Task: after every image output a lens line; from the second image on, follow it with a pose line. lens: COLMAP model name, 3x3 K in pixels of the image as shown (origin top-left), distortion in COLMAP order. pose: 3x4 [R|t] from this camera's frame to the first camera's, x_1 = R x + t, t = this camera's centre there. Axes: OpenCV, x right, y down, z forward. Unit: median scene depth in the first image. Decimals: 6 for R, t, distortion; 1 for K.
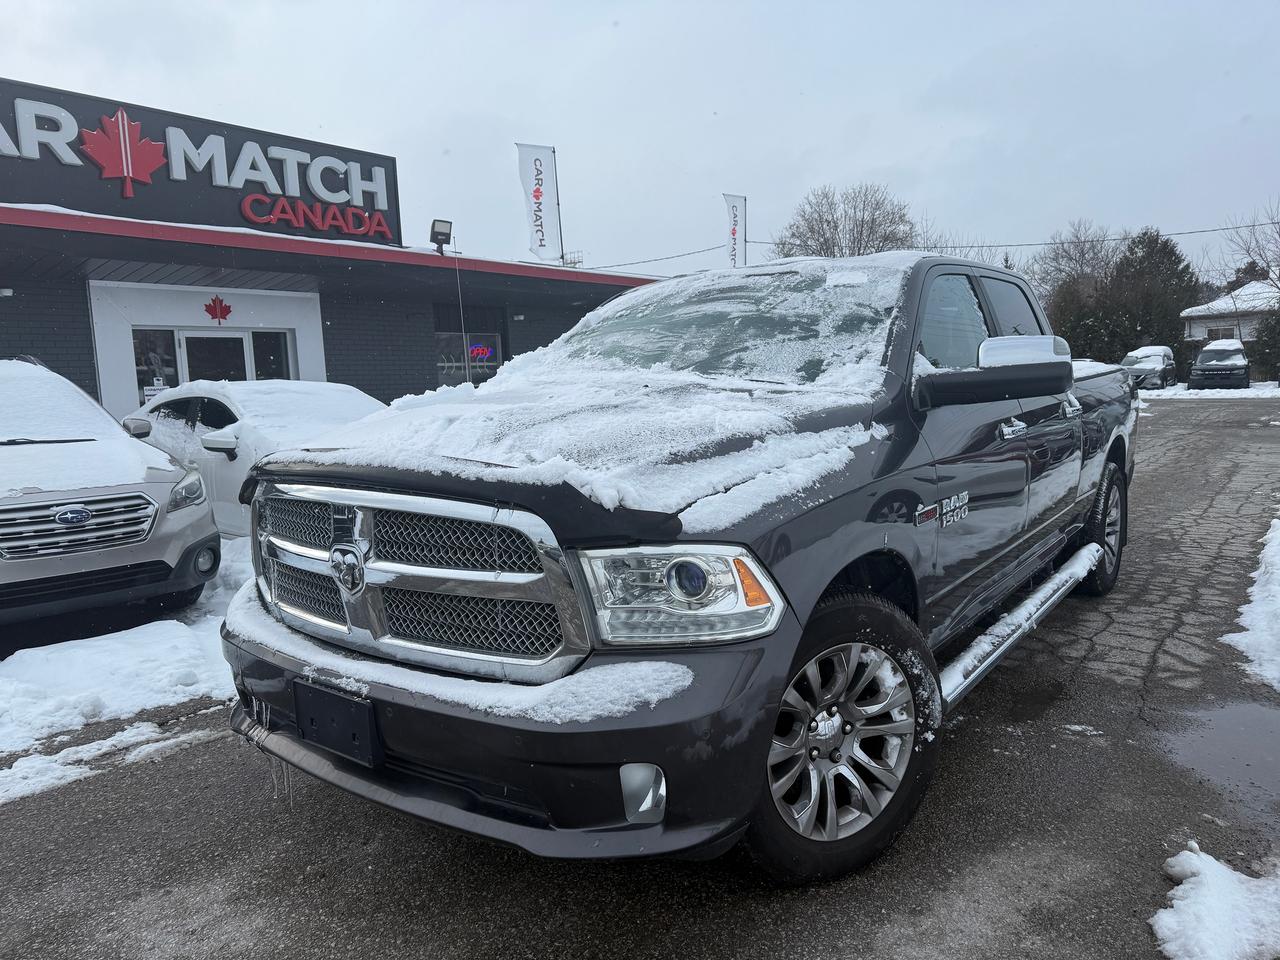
lens RADIAL K [[890.4, 0, 633.7], [0, 890.4, 487.3], [0, 0, 1]] dist [-0.028610, -0.001673]
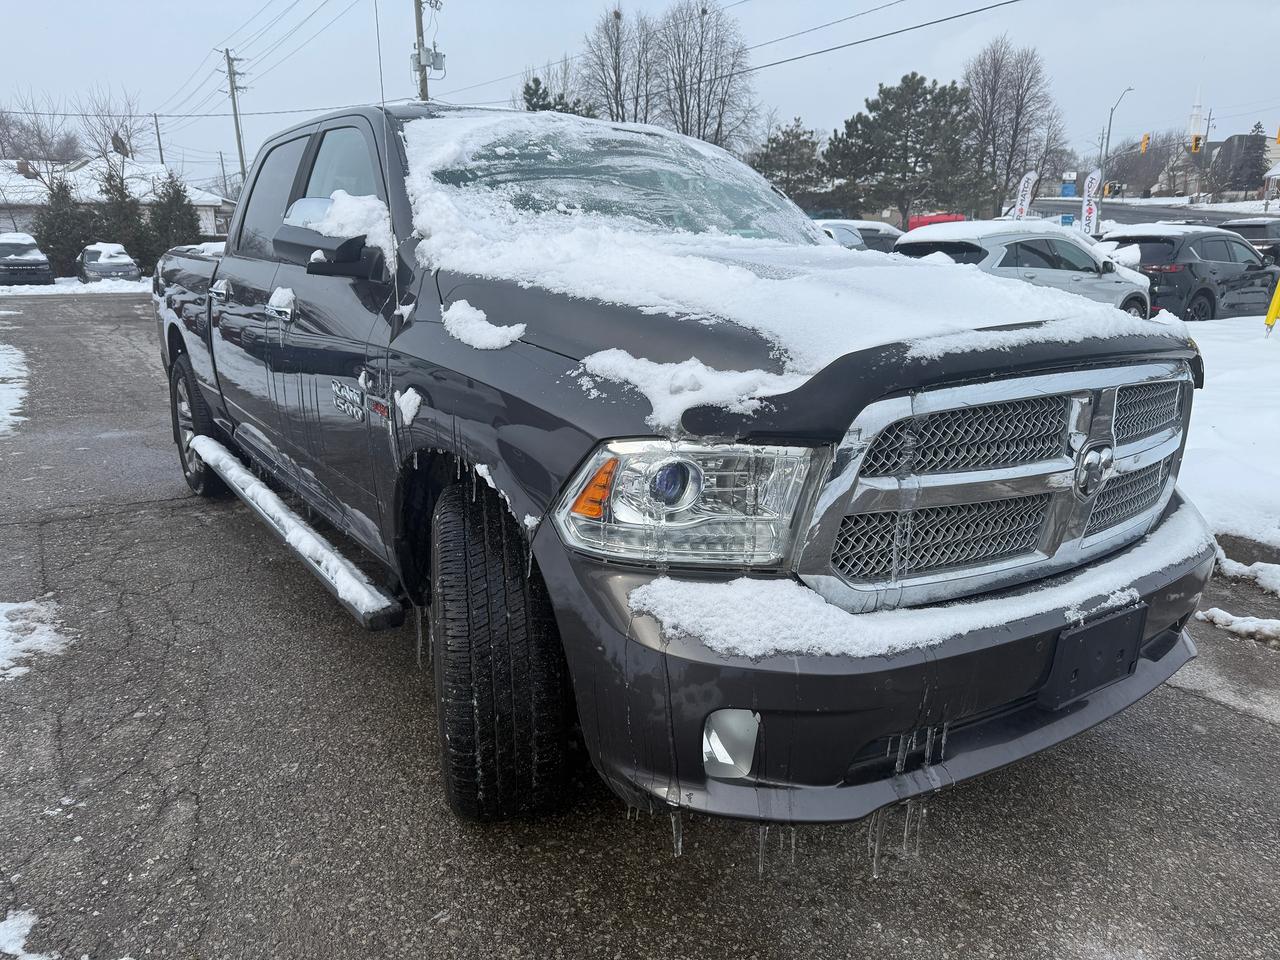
lens RADIAL K [[890.4, 0, 633.7], [0, 890.4, 487.3], [0, 0, 1]] dist [-0.028610, -0.001673]
pose [[0.367635, -0.213643, 0.905097, -1.211711], [0.108334, 0.976466, 0.186486, -0.087292], [-0.923639, 0.029494, 0.382128, 1.086578]]
